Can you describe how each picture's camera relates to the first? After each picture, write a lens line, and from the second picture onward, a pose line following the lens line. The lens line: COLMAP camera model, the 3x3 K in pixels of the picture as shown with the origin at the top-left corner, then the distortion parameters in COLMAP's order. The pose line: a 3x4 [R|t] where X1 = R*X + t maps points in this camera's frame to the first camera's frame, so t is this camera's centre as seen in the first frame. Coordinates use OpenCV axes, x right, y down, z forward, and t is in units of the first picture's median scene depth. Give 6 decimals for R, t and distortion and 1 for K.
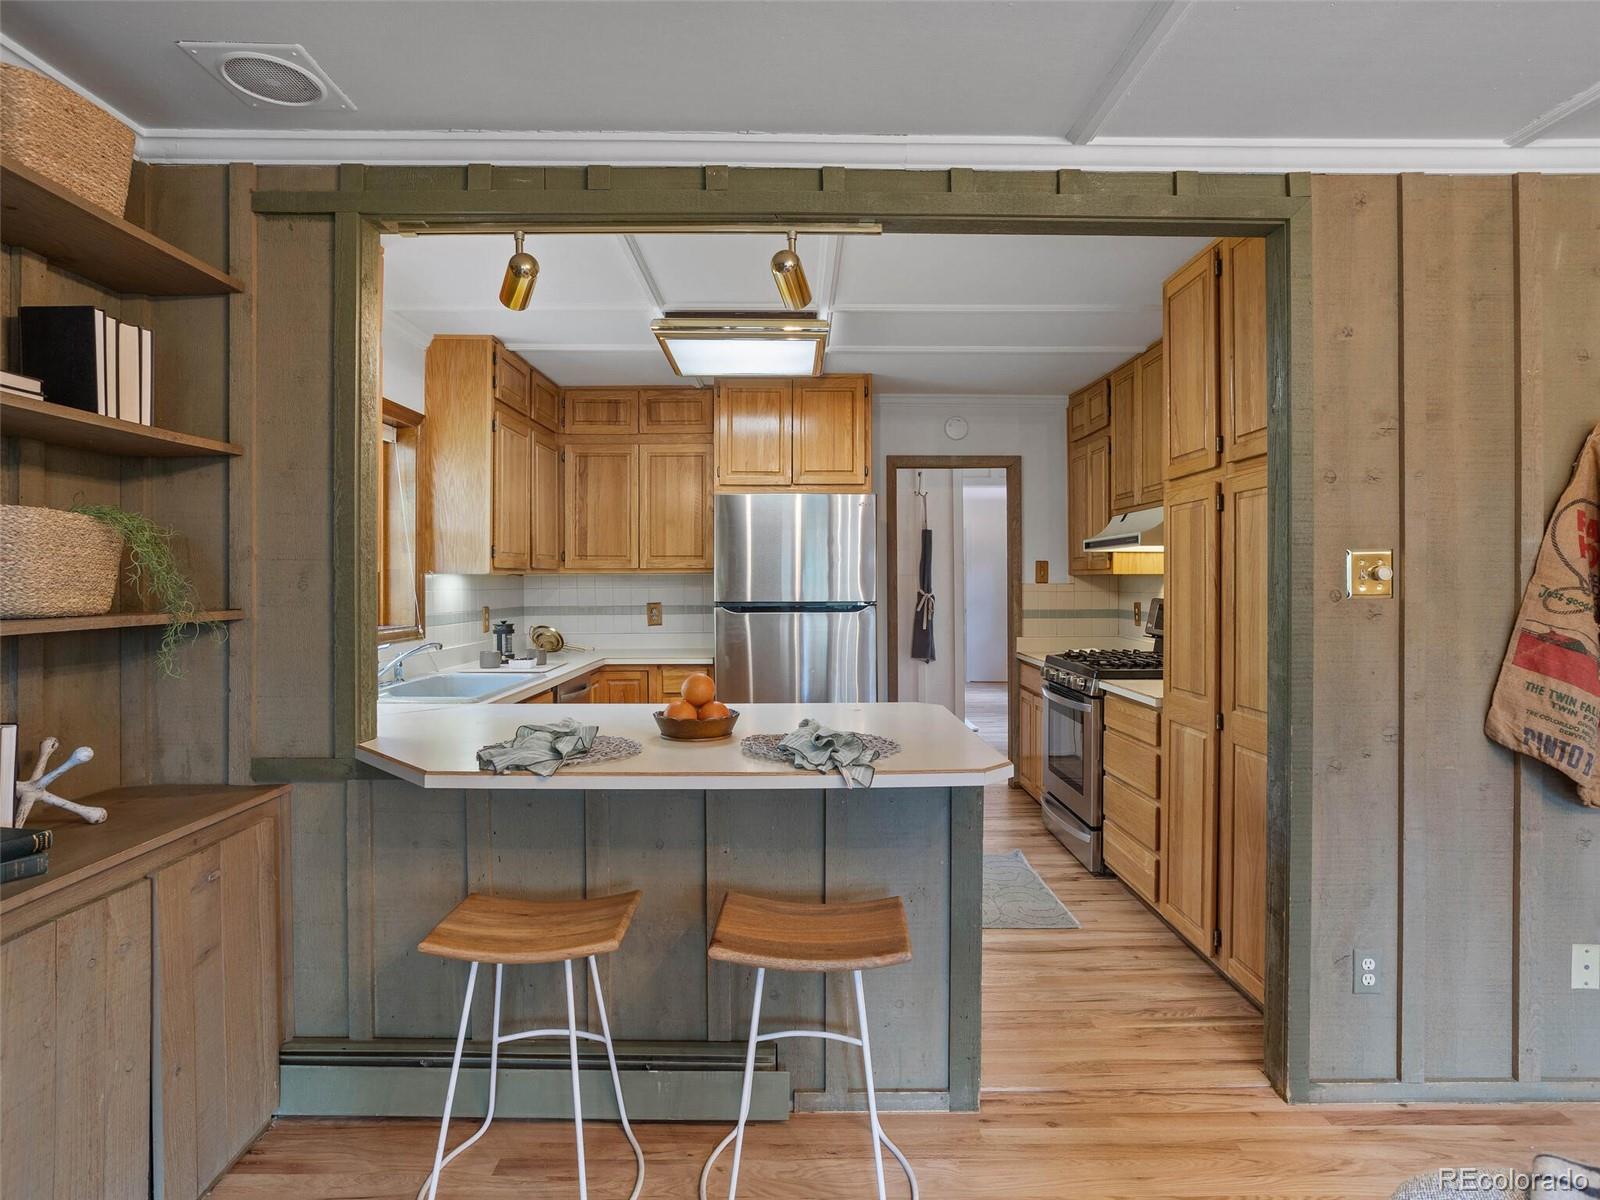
lens RADIAL K [[872.2, 0, 801.0], [0, 872.2, 580.8], [0, 0, 1]] dist [-0.042468, 0.023564]
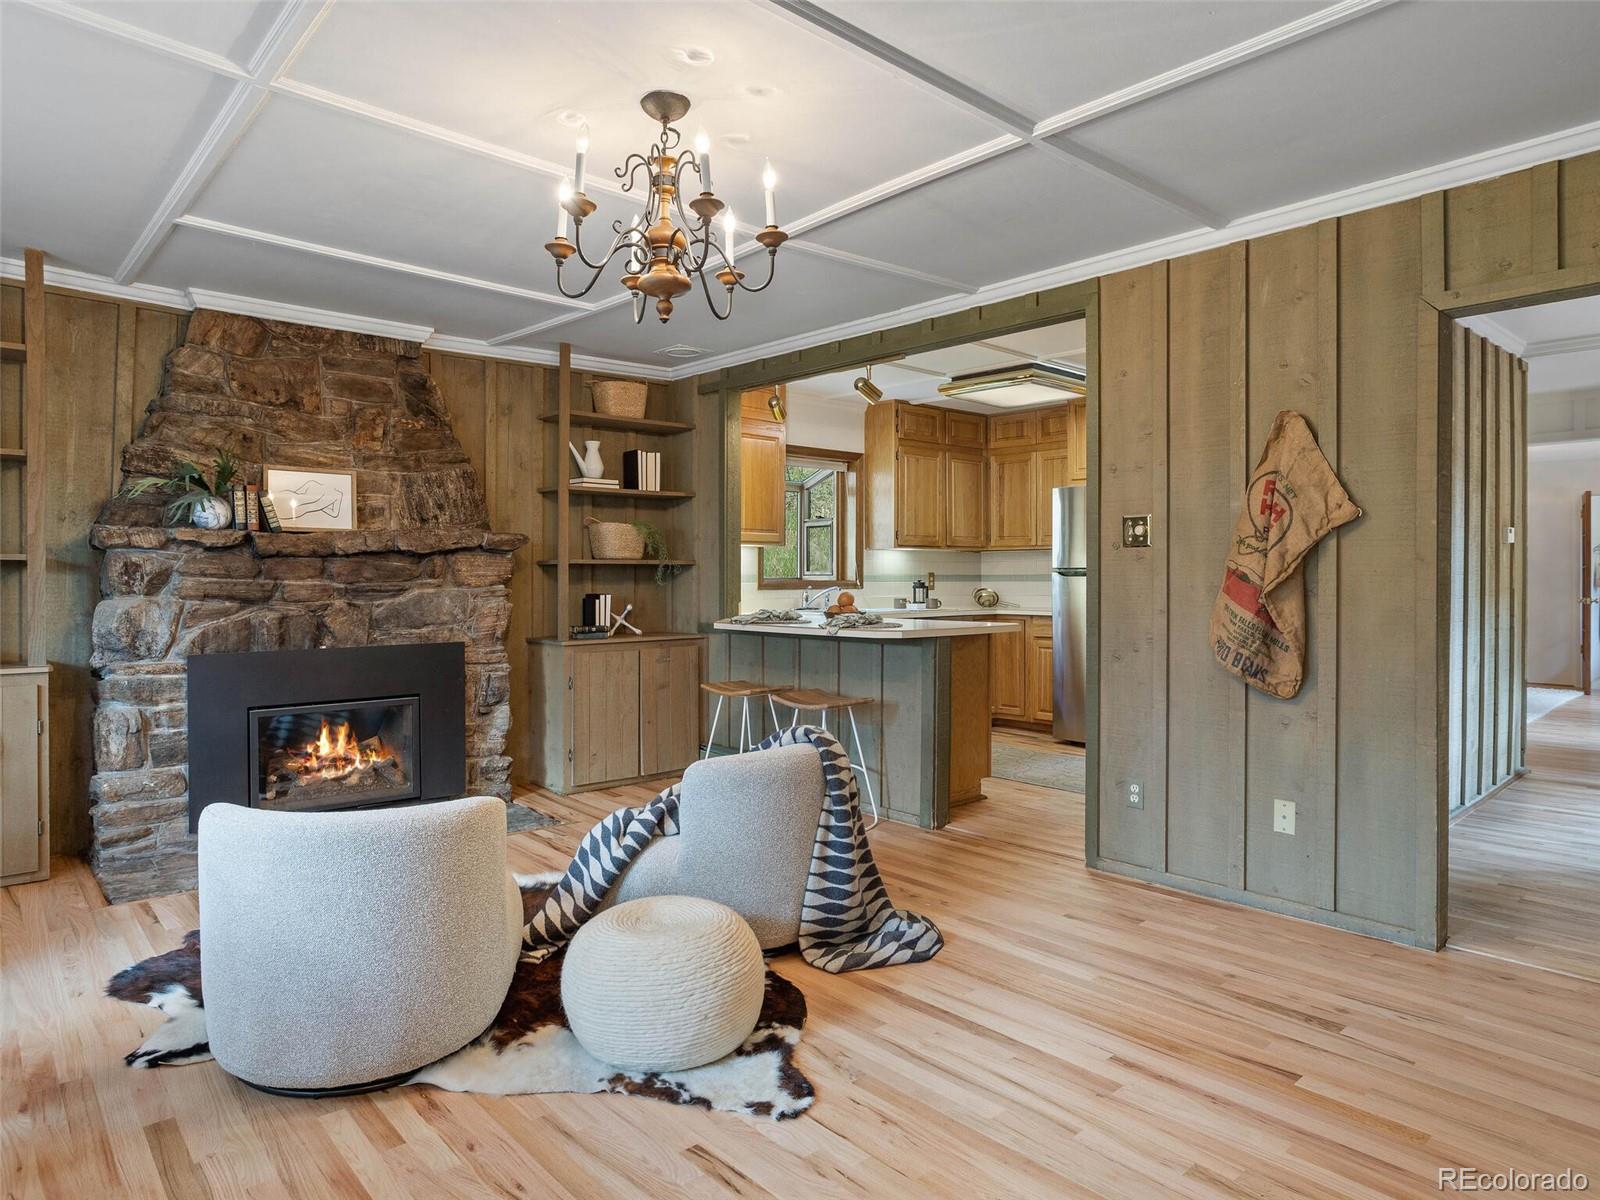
lens RADIAL K [[981.0, 0, 795.5], [0, 981.0, 578.8], [0, 0, 1]] dist [-0.035087, 0.017307]
pose [[0.660918, 0.004810, -0.750442, 1.580420], [-0.001891, 0.999987, 0.004744, 0.070138], [0.750455, -0.001716, 0.660919, -0.599705]]
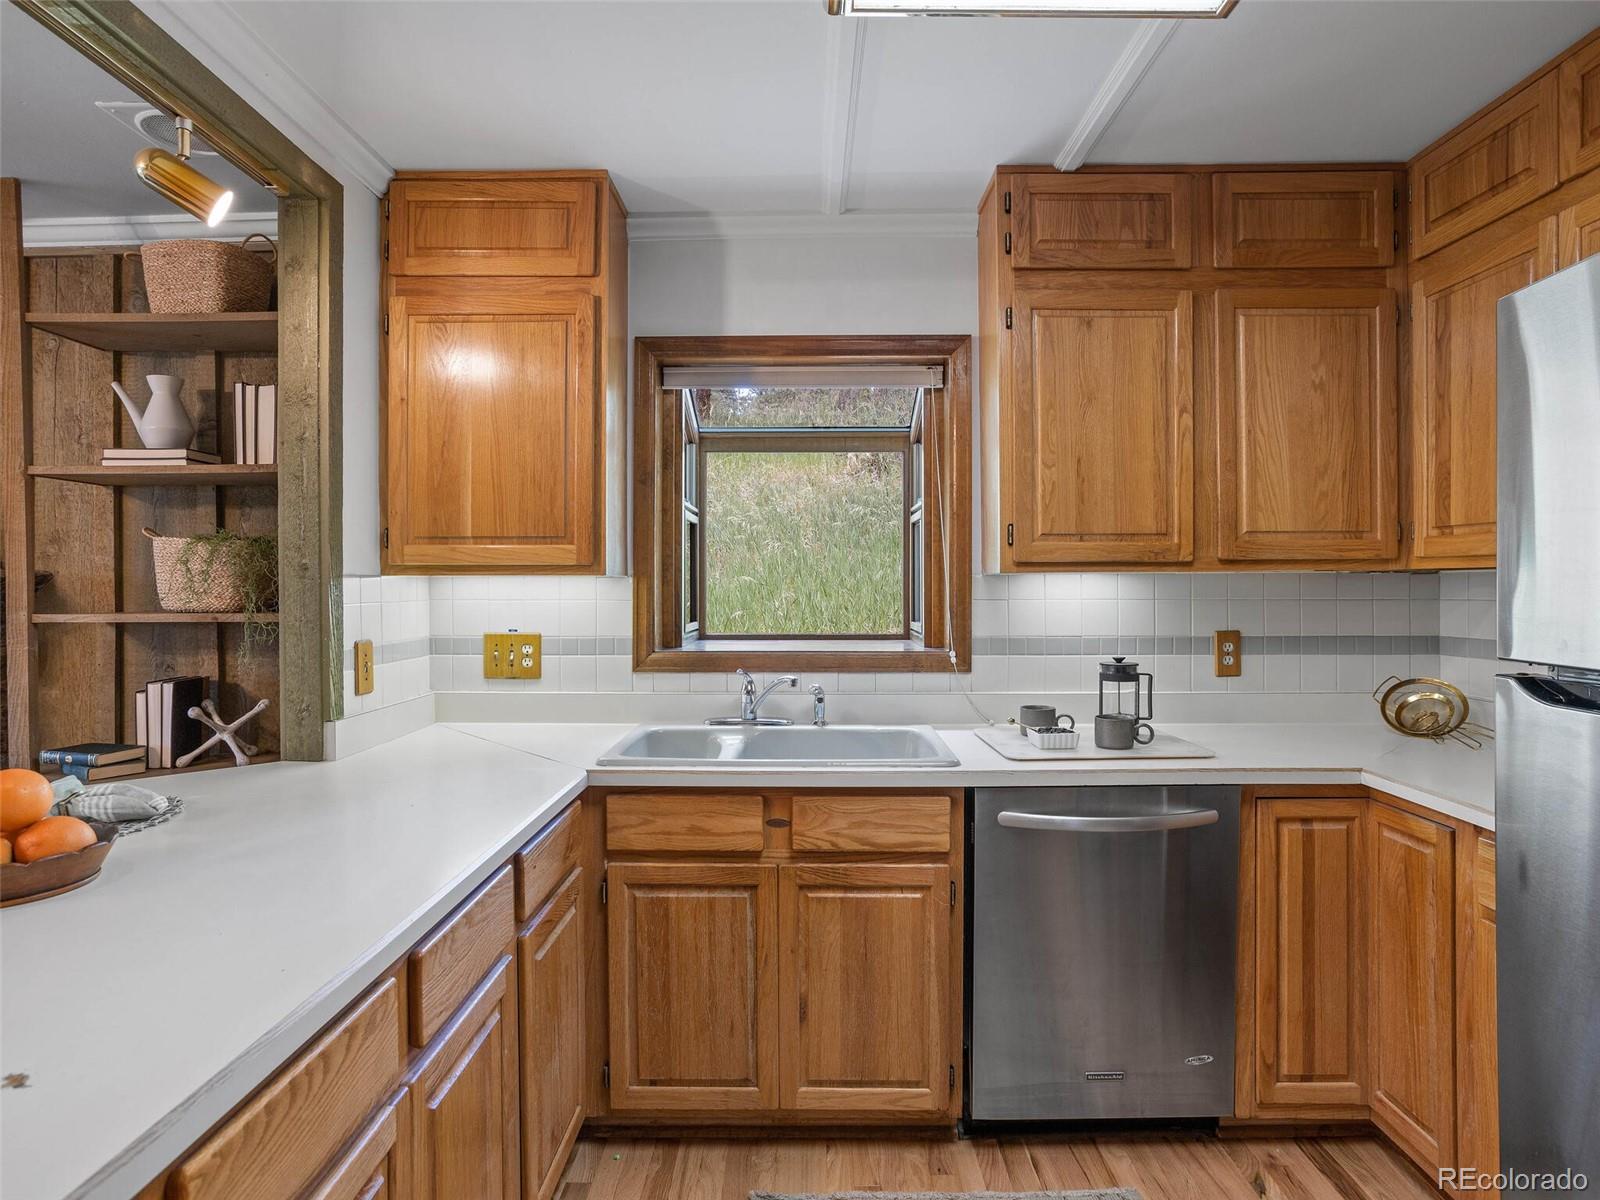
lens RADIAL K [[872.2, 0, 792.2], [0, 872.2, 586.2], [0, 0, 1]] dist [-0.042468, 0.023564]
pose [[-0.019401, 0.007400, -0.999784, 0.415561], [0.002350, 0.999970, 0.007355, -0.007381], [0.999809, -0.002206, -0.019418, 1.561221]]
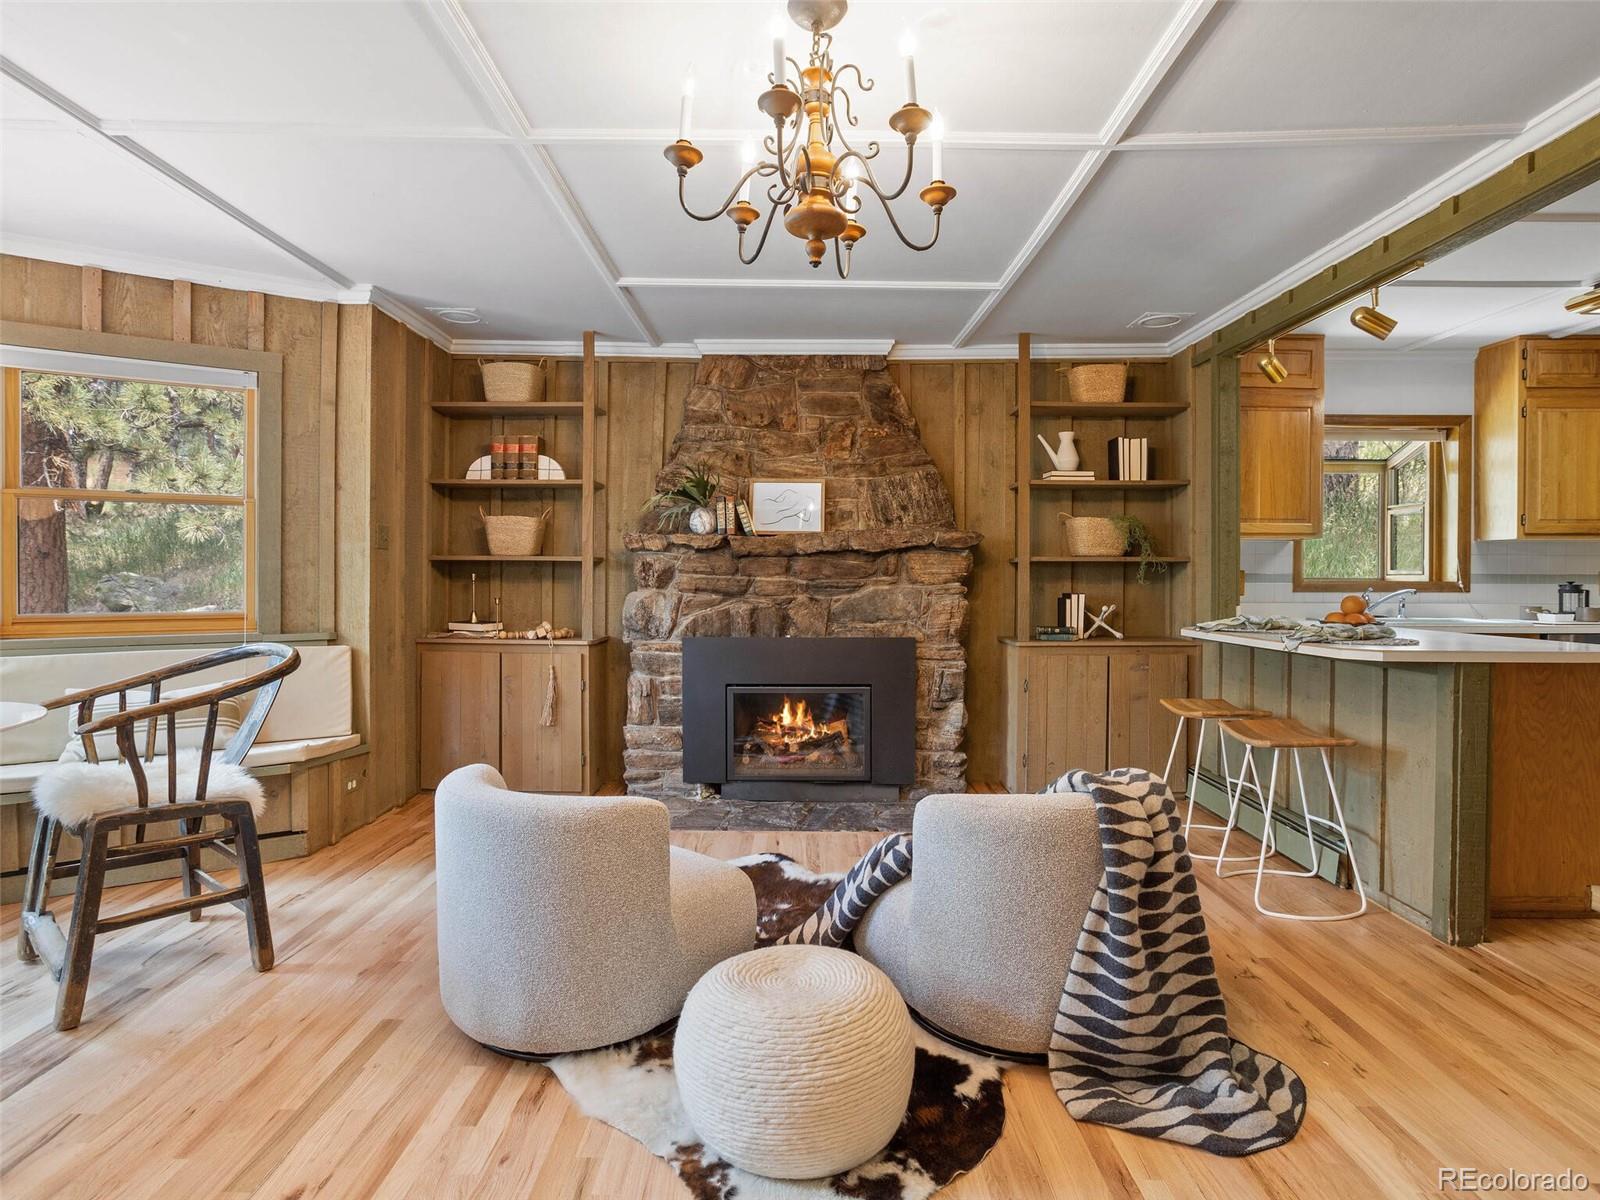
lens RADIAL K [[872.2, 0, 797.9], [0, 872.2, 576.2], [0, 0, 1]] dist [-0.042468, 0.023564]
pose [[-0.012634, 0.002434, -0.999917, 1.467075], [-0.003246, 0.999992, 0.002475, 0.077627], [0.999915, 0.003277, -0.012626, 0.062587]]
